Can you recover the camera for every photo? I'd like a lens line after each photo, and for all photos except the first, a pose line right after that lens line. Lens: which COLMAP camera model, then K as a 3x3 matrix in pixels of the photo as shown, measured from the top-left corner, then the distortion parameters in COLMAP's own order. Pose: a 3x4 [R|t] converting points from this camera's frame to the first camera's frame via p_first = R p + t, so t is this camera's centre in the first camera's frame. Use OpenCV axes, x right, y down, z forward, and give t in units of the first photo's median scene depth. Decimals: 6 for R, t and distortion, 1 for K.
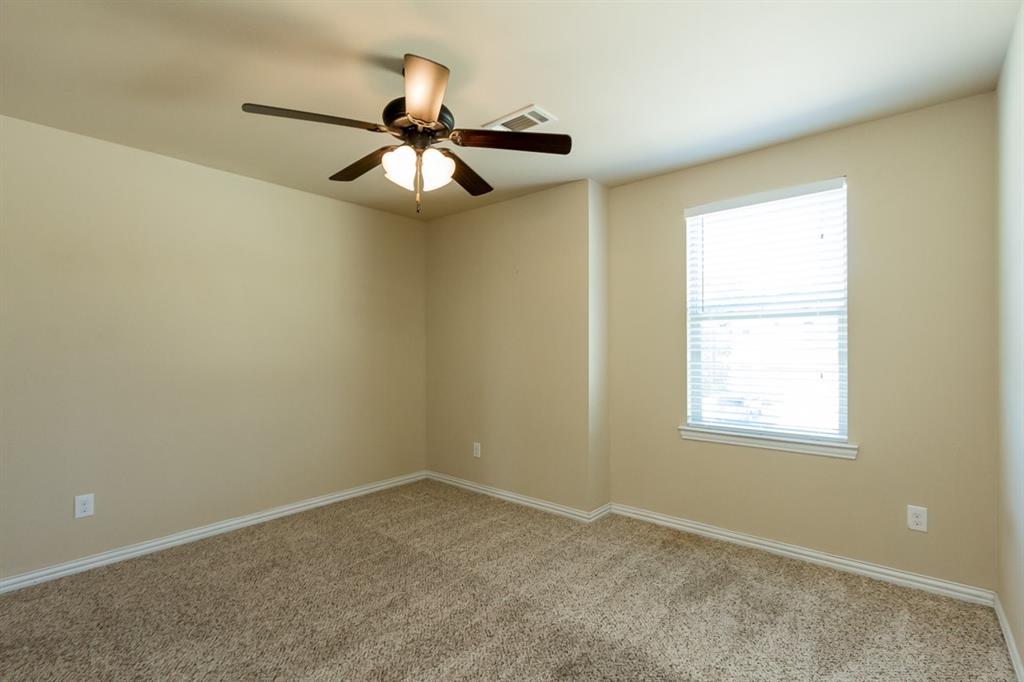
lens RADIAL K [[469.0, 0, 514.9], [0, 469.0, 345.8], [0, 0, 1]] dist [0.003316, -0.000090]
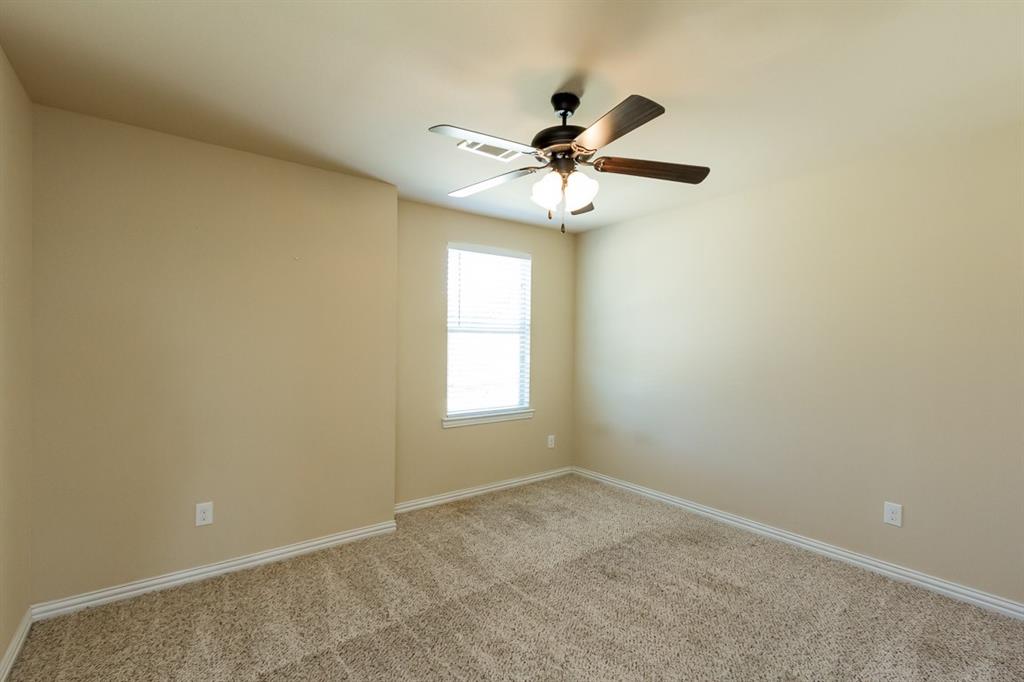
lens RADIAL K [[469.0, 0, 514.9], [0, 469.0, 345.8], [0, 0, 1]] dist [0.003316, -0.000090]
pose [[0.202969, 0.003833, 0.979178, -0.873472], [-0.008043, 0.999965, -0.002247, -0.016852], [-0.979152, -0.007420, 0.202993, 0.622593]]
